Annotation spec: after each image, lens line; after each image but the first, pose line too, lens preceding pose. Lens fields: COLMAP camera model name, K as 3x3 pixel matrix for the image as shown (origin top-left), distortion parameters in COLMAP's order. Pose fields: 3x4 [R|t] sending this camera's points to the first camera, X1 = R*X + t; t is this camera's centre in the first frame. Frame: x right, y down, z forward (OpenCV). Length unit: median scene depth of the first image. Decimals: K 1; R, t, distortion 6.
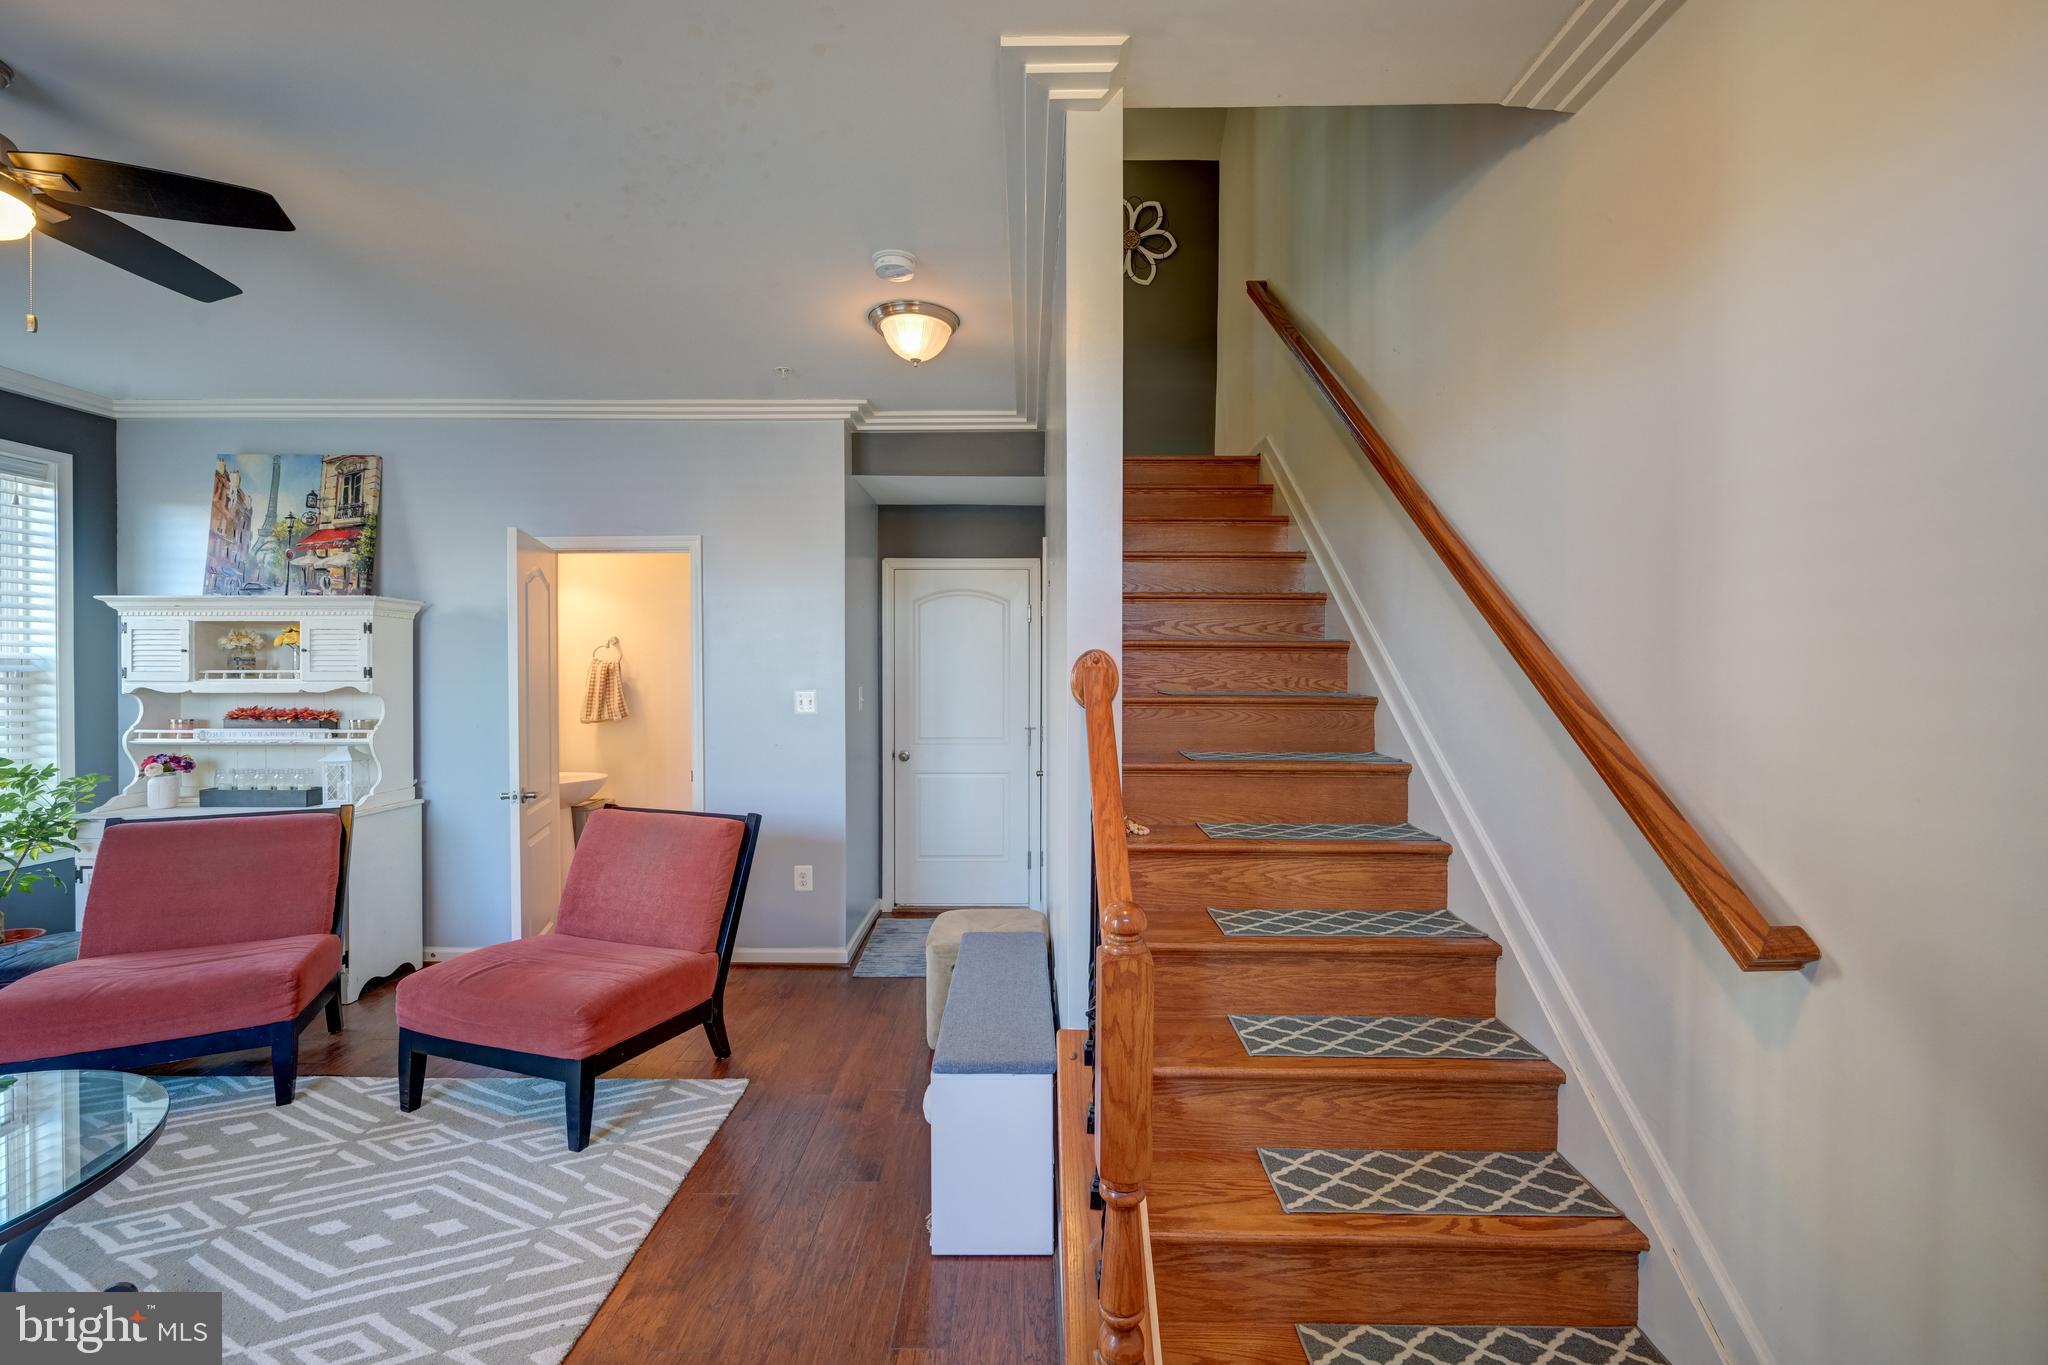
lens RADIAL K [[854.6, 0, 1023.1], [0, 854.6, 677.4], [0, 0, 1]] dist [-0.002213, 0.000029]
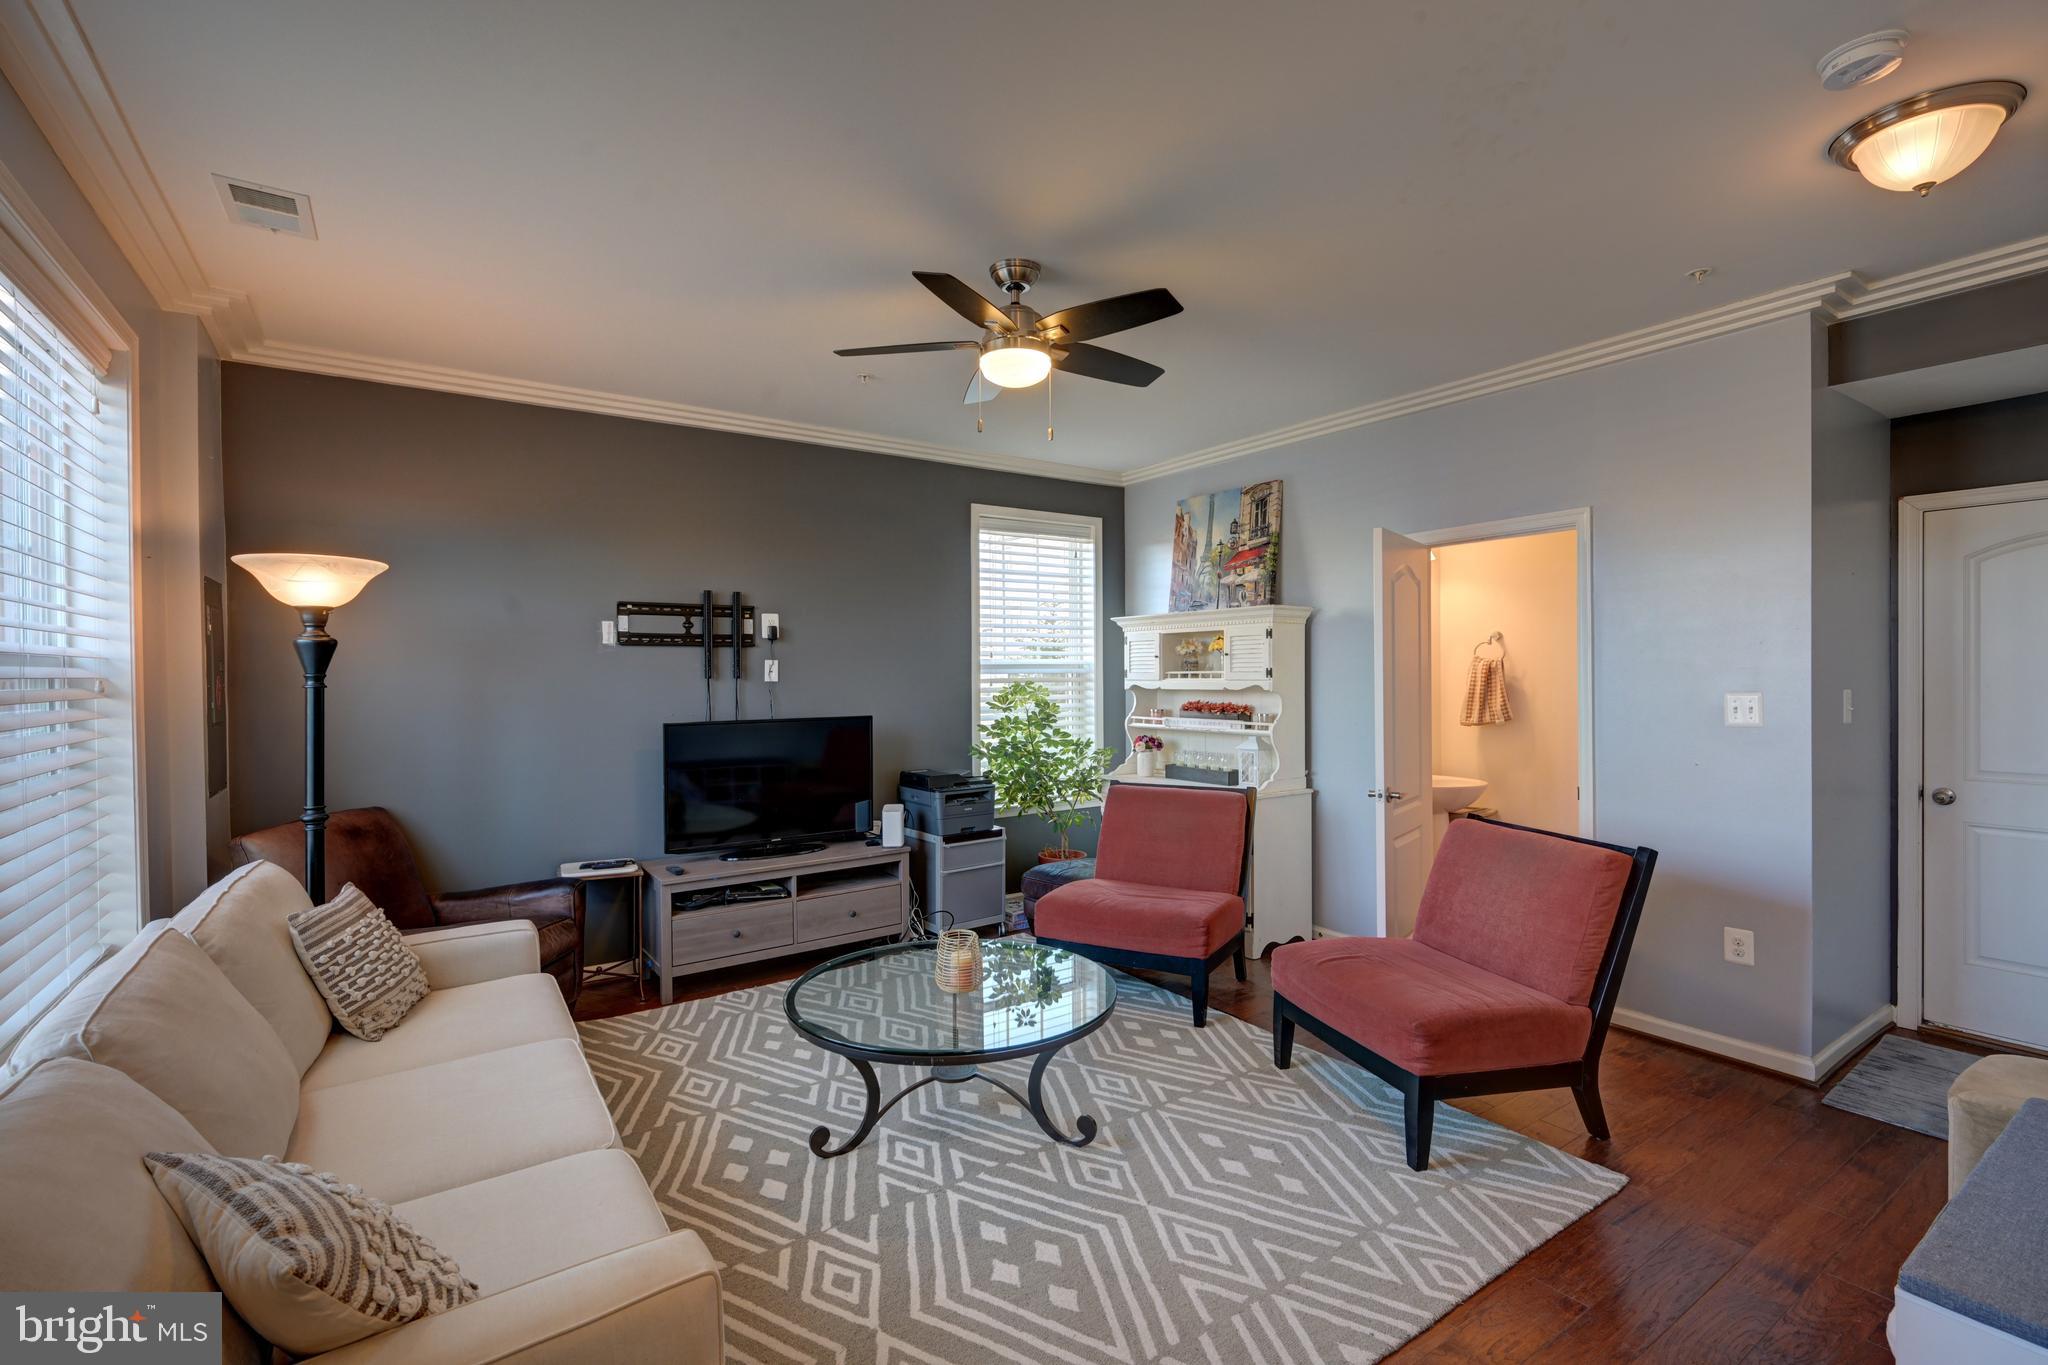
lens RADIAL K [[917.3, 0, 1016.8], [0, 917.3, 682.3], [0, 0, 1]] dist [0.001962, -0.000557]
pose [[0.567009, 0.003655, -0.823704, 0.046876], [0.001578, 0.999983, 0.005524, -0.000234], [0.823710, -0.004432, 0.566994, 0.030069]]
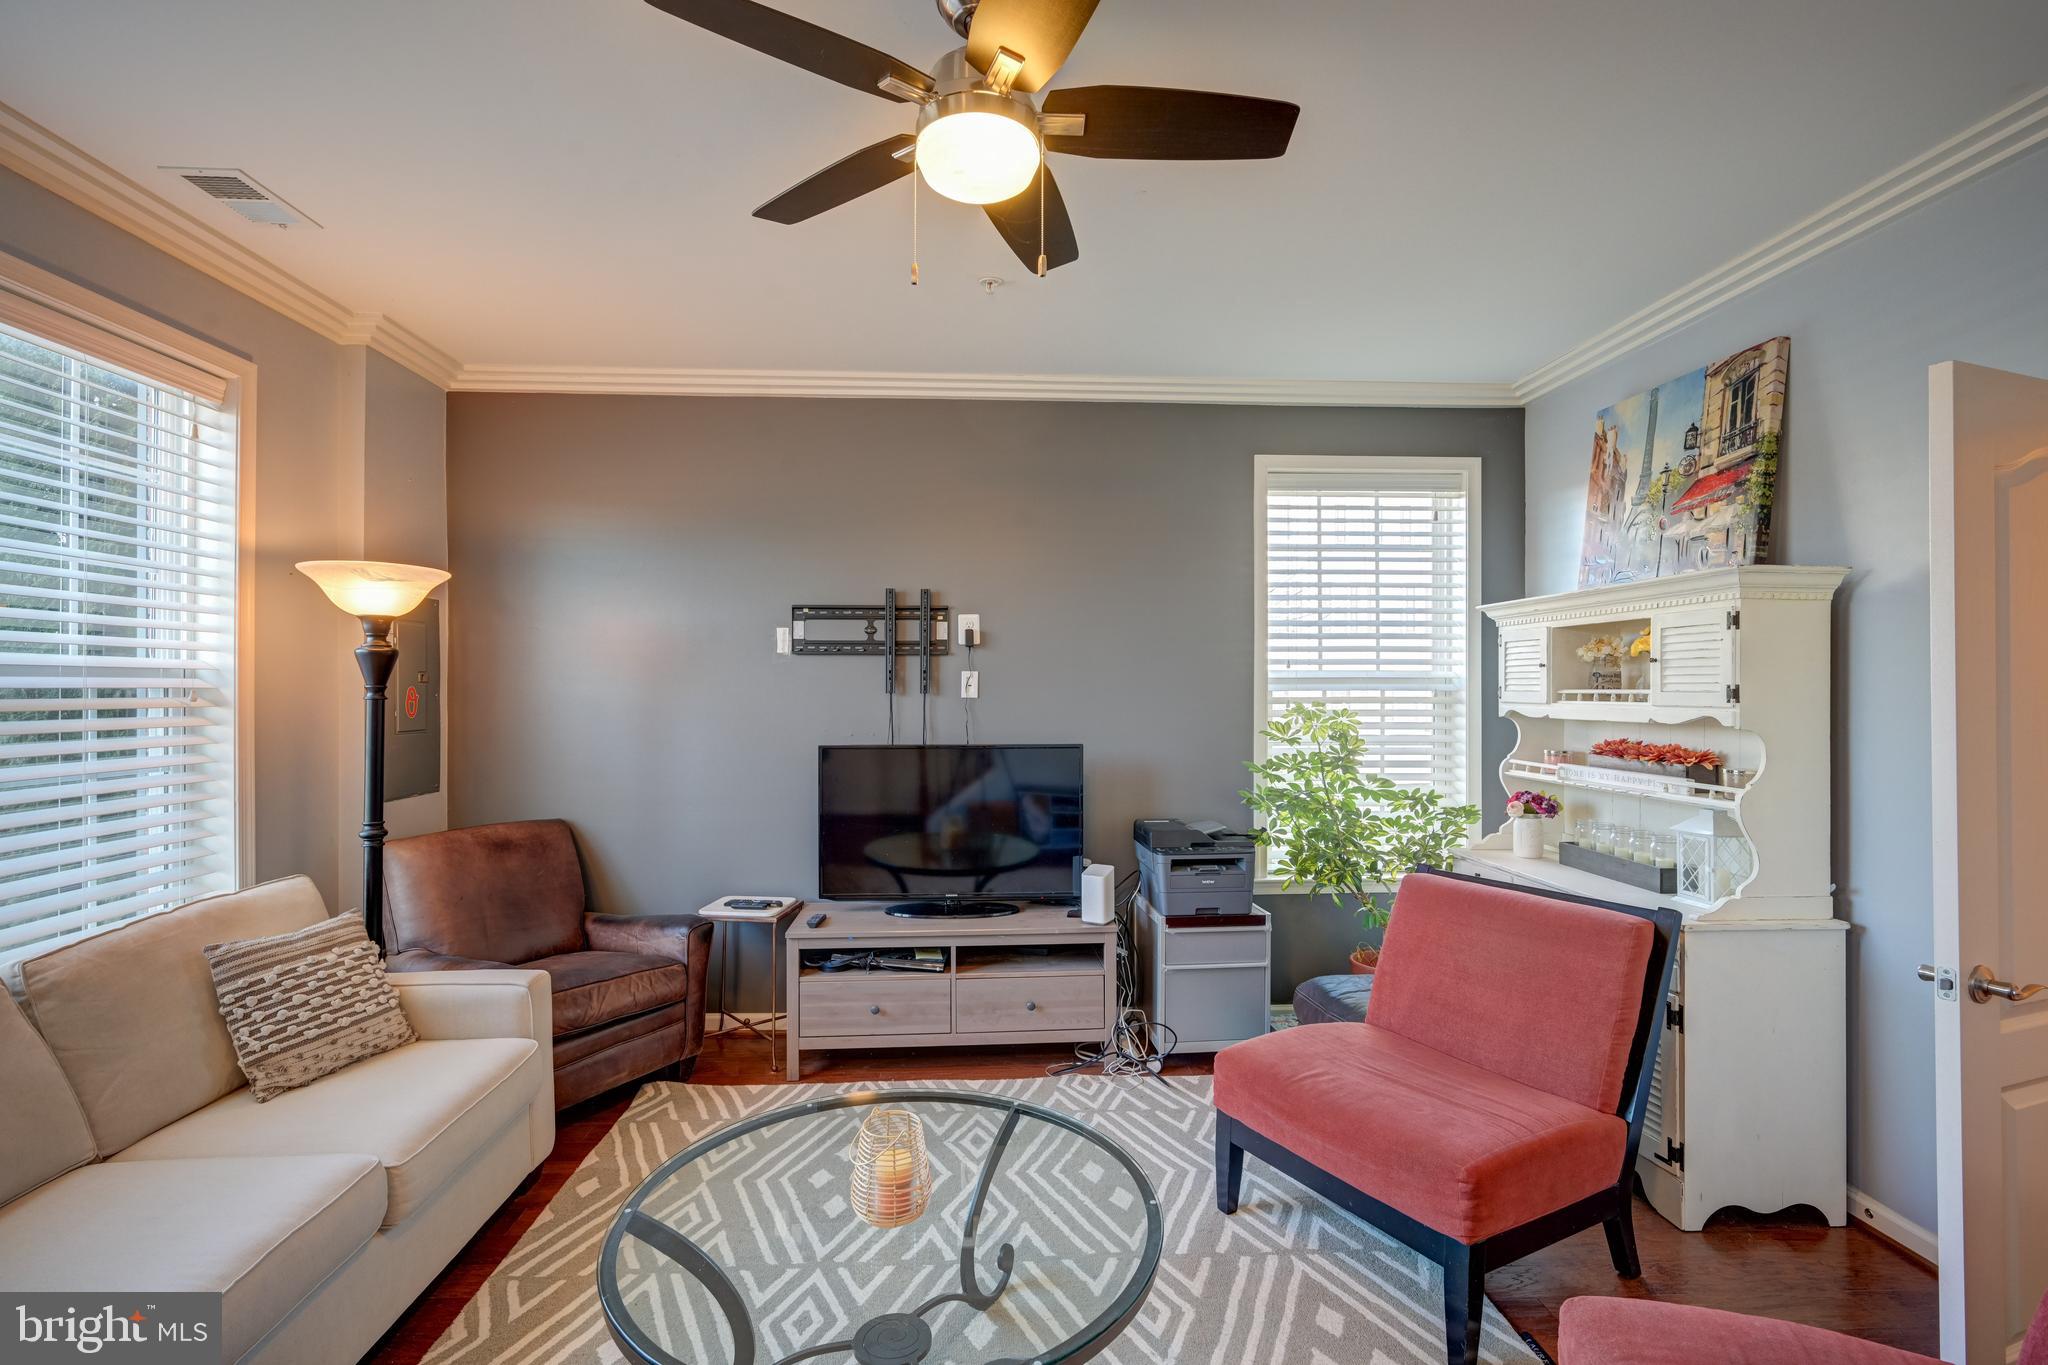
lens RADIAL K [[931.5, 0, 1015.6], [0, 931.5, 684.5], [0, 0, 1]] dist [0.001357, 0.000136]
pose [[0.054314, -0.004284, -0.998515, -0.131634], [-0.008240, 0.999955, -0.004739, -0.004881], [0.998490, 0.008485, 0.054277, 0.445214]]
